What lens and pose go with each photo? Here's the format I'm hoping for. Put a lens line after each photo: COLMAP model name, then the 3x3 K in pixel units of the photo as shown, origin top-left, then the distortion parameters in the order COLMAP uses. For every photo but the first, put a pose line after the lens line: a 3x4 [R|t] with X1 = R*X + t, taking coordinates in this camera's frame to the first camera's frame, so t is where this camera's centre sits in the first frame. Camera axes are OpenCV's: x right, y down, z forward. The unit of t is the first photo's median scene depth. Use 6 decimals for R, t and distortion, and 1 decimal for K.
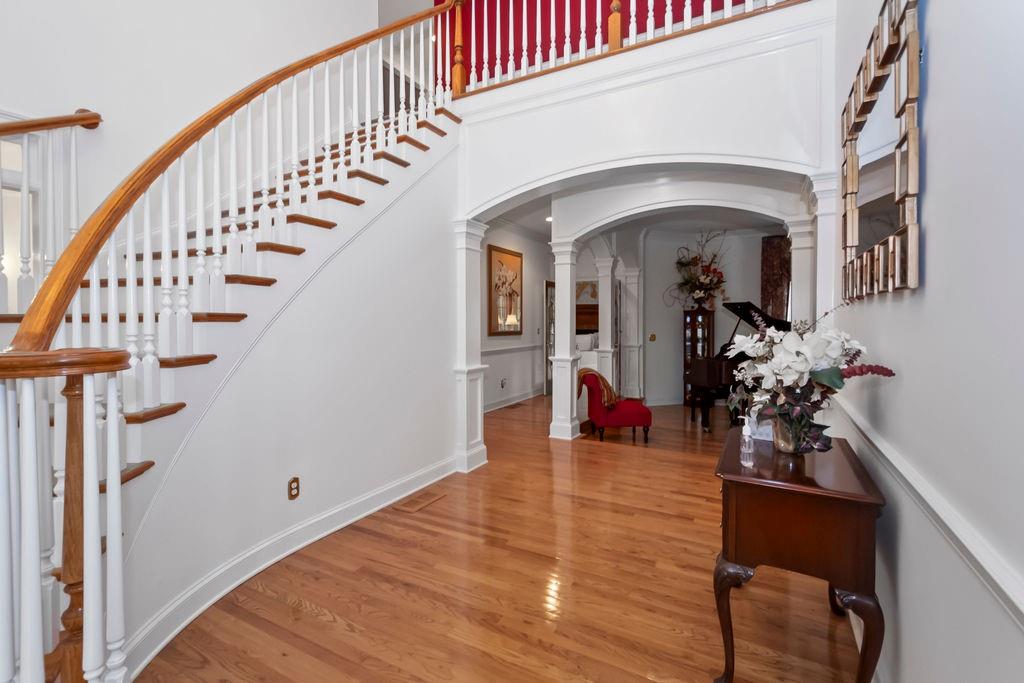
lens RADIAL K [[454.1, 0, 515.8], [0, 454.1, 331.0], [0, 0, 1]] dist [0.003032, -0.003148]
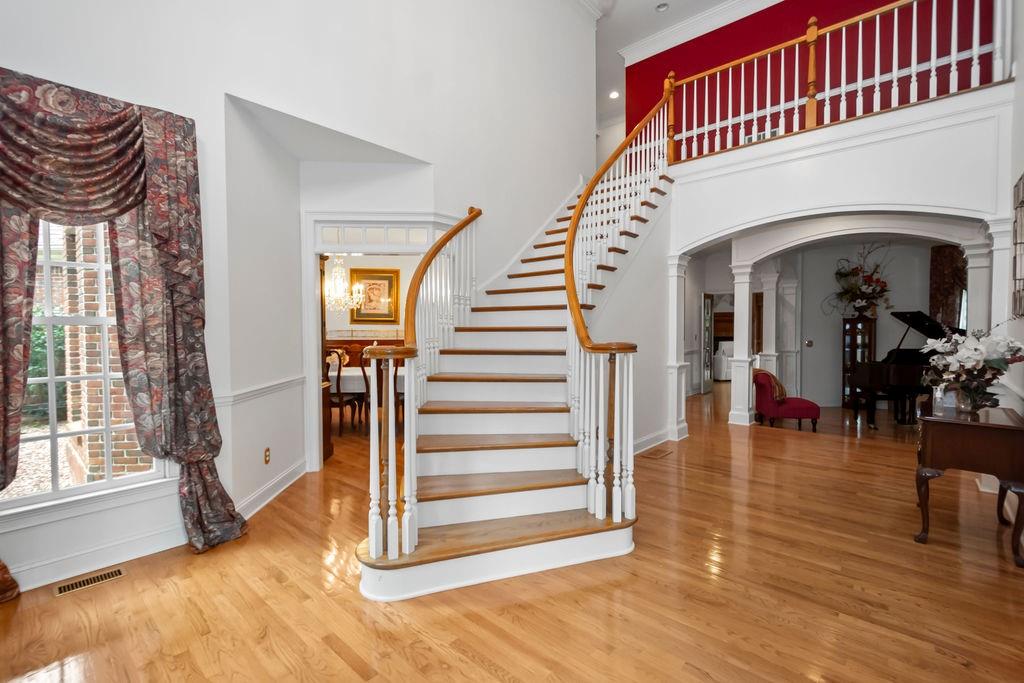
lens RADIAL K [[454.1, 0, 508.9], [0, 454.1, 345.1], [0, 0, 1]] dist [0.003032, -0.003148]
pose [[0.972116, 0.004666, -0.234455, -0.224220], [-0.001150, 0.999885, 0.015129, 0.003372], [0.234498, -0.014437, 0.972009, -0.349882]]
